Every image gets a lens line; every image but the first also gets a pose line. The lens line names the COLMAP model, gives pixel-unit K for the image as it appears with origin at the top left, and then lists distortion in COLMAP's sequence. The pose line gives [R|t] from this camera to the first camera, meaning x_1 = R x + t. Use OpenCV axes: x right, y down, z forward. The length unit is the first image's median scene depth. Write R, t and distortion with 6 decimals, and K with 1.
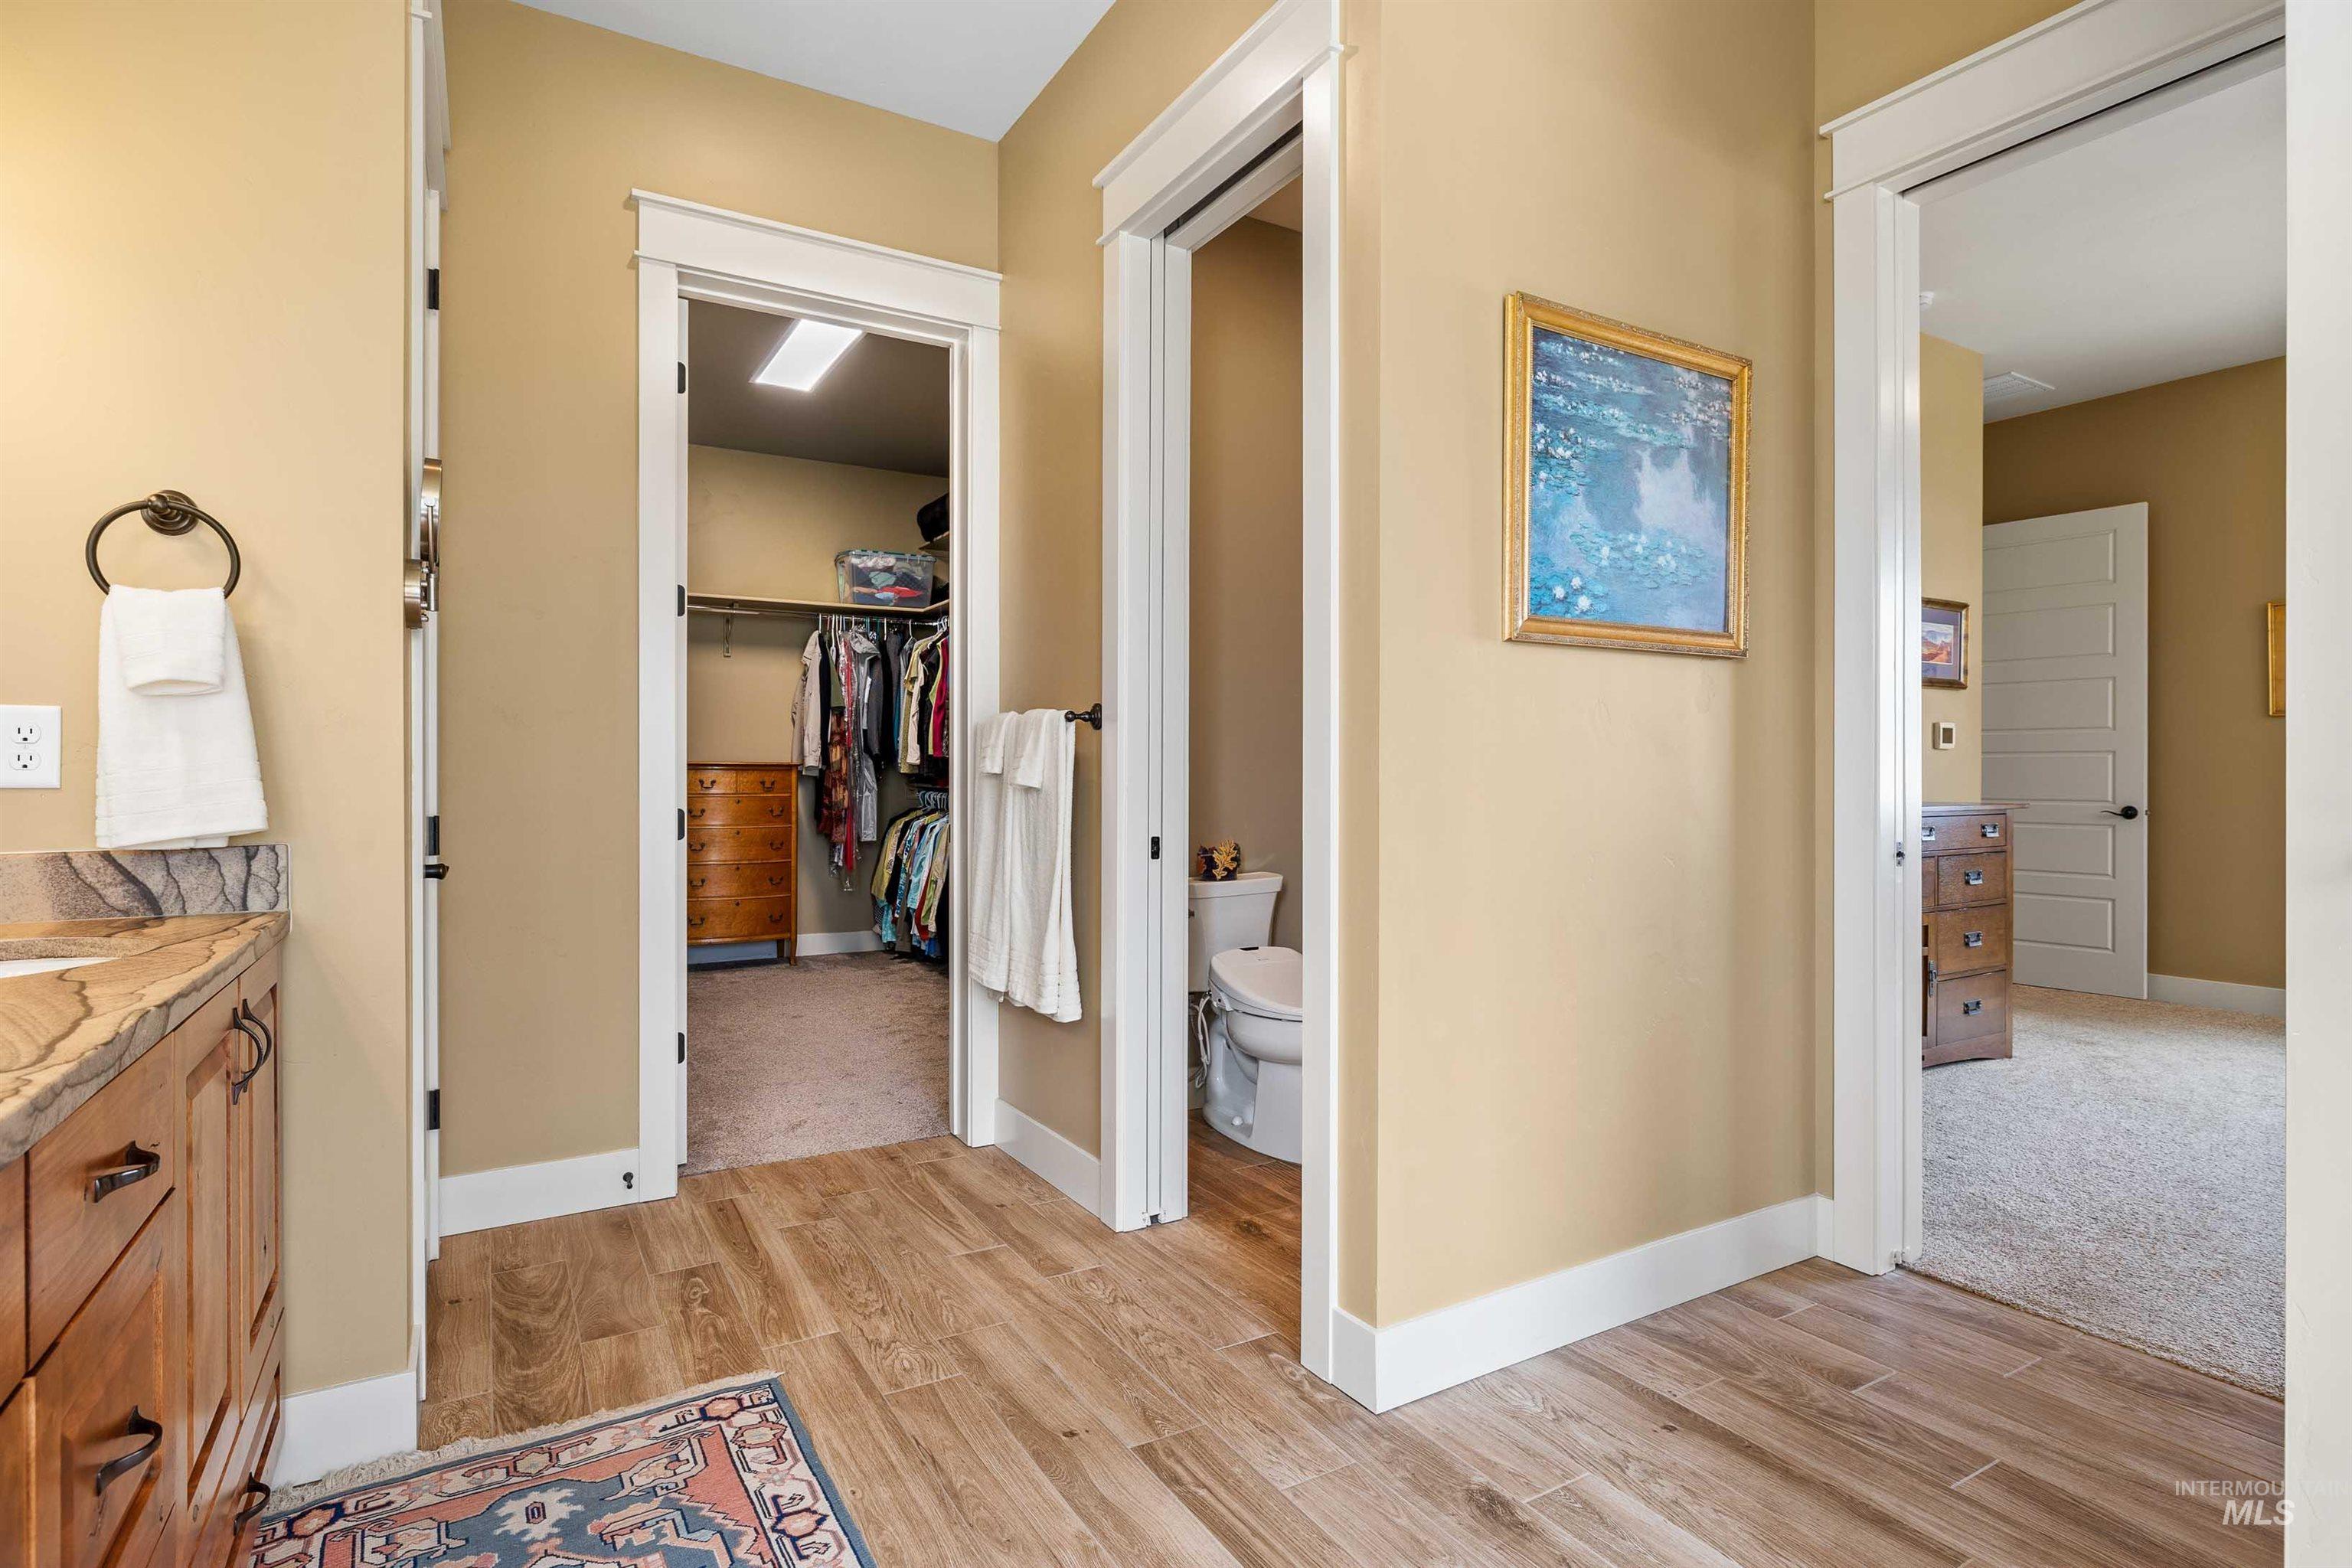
lens RADIAL K [[1196.1, 0, 1177.6], [0, 1196.1, 780.8], [0, 0, 1]] dist [0.002858, 0.001306]
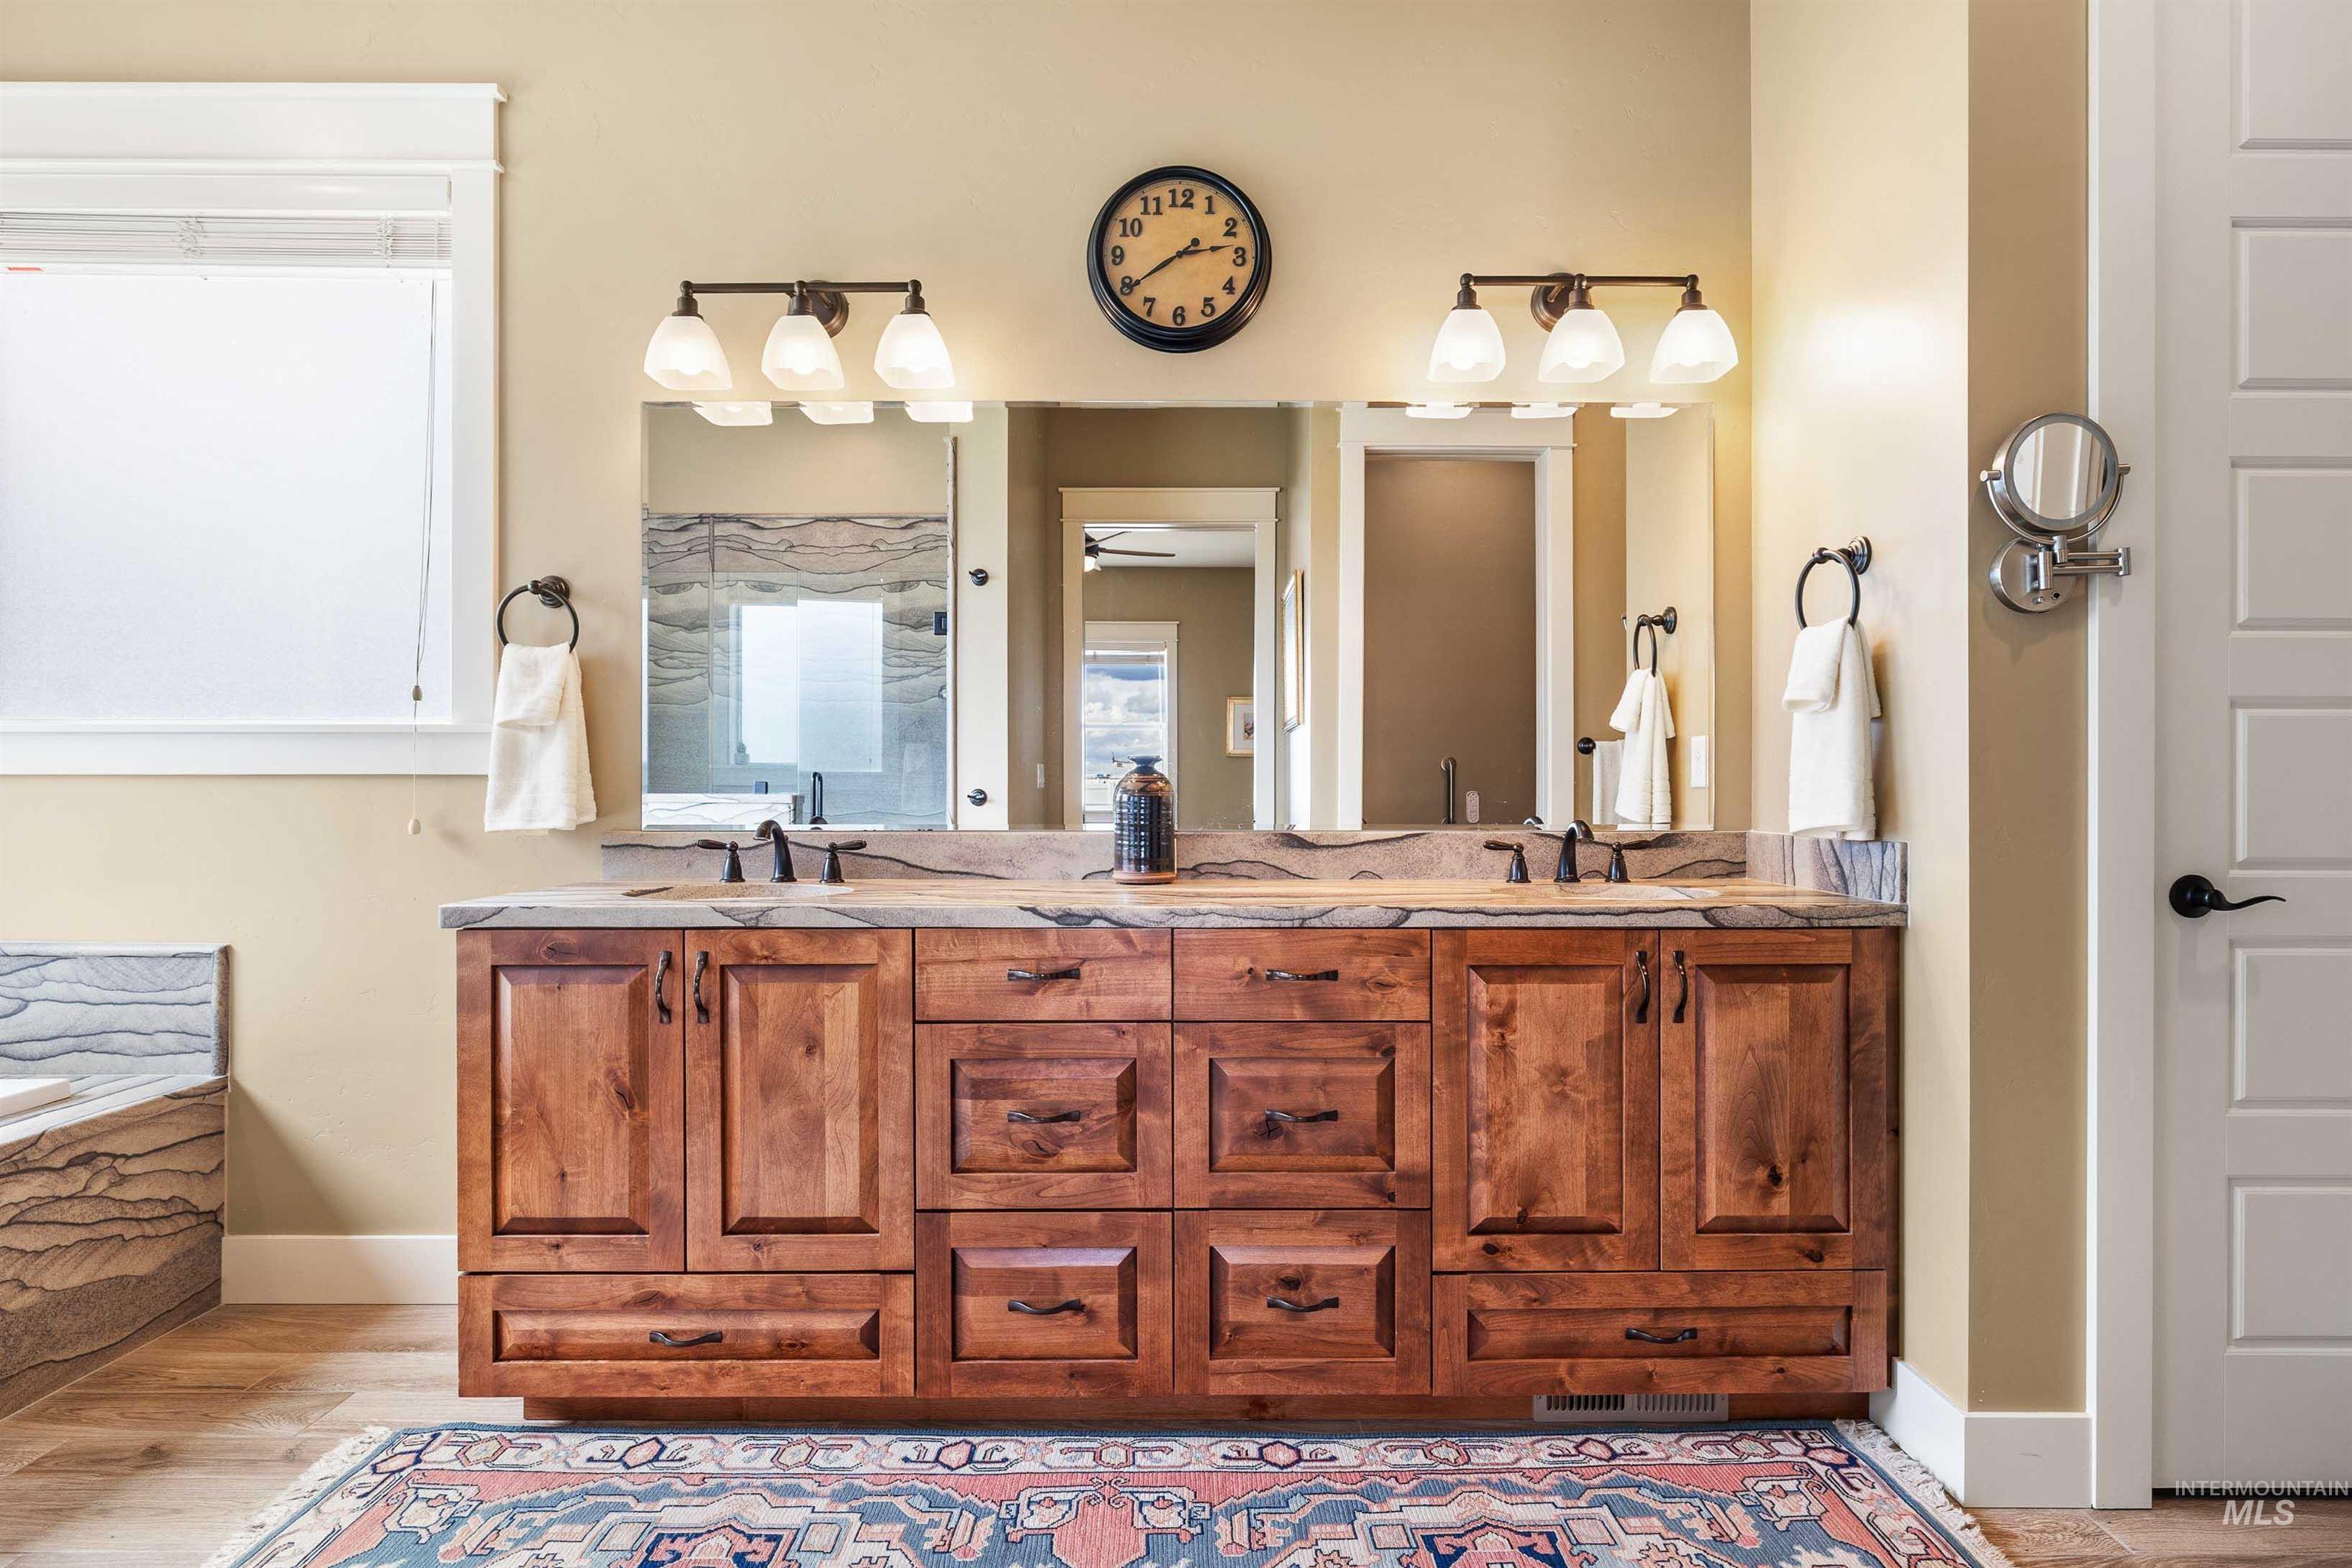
lens RADIAL K [[1196.1, 0, 1184.1], [0, 1196.1, 787.5], [0, 0, 1]] dist [0.002858, 0.001306]
pose [[-0.520376, 0.002791, -0.853933, 0.512355], [-0.004419, 0.999972, 0.005961, 0.001227], [0.853926, 0.006875, -0.520349, 1.042735]]
